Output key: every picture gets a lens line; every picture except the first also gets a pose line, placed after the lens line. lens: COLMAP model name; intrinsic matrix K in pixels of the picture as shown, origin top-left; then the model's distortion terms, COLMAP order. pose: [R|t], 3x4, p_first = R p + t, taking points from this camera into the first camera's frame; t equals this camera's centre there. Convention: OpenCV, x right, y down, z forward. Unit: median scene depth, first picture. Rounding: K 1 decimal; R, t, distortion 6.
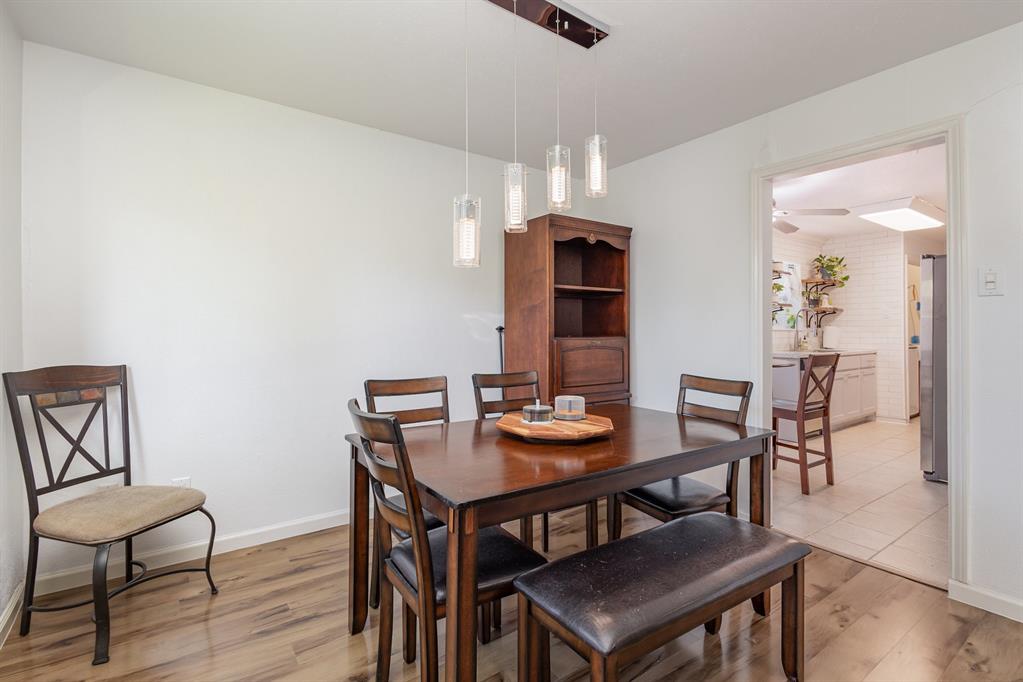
lens RADIAL K [[472.1, 0, 509.1], [0, 472.1, 329.5], [0, 0, 1]] dist [0.003115, -0.002330]
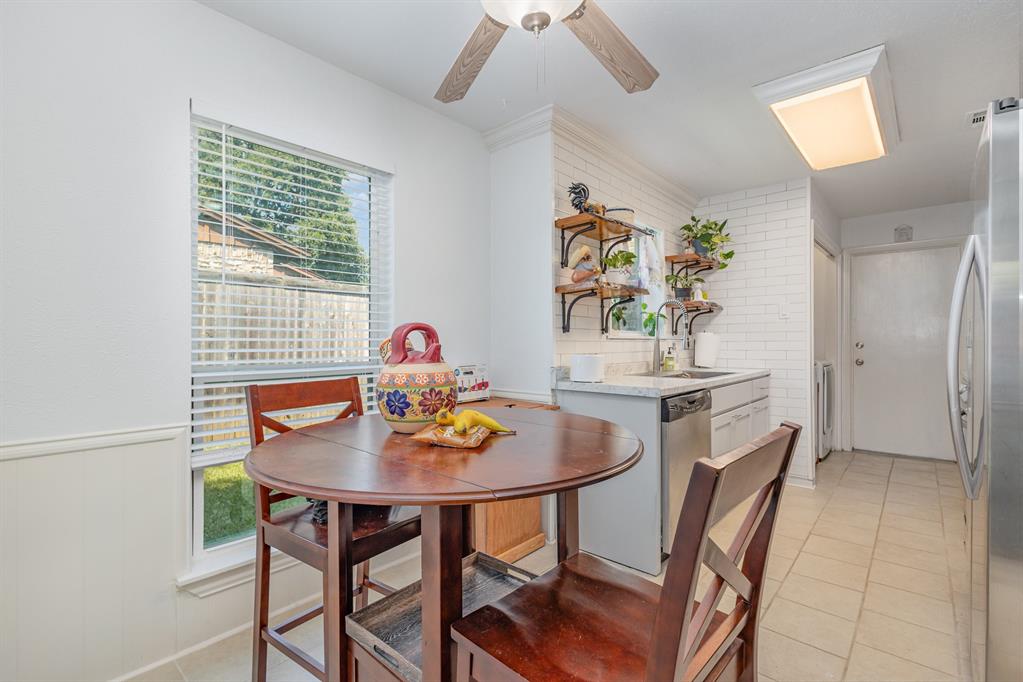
lens RADIAL K [[472.1, 0, 509.4], [0, 472.1, 345.2], [0, 0, 1]] dist [0.003115, -0.002330]
pose [[0.972578, -0.004003, 0.232544, 0.284080], [0.001340, 0.999932, 0.011608, 0.002586], [-0.232575, -0.010979, 0.972517, 0.456478]]
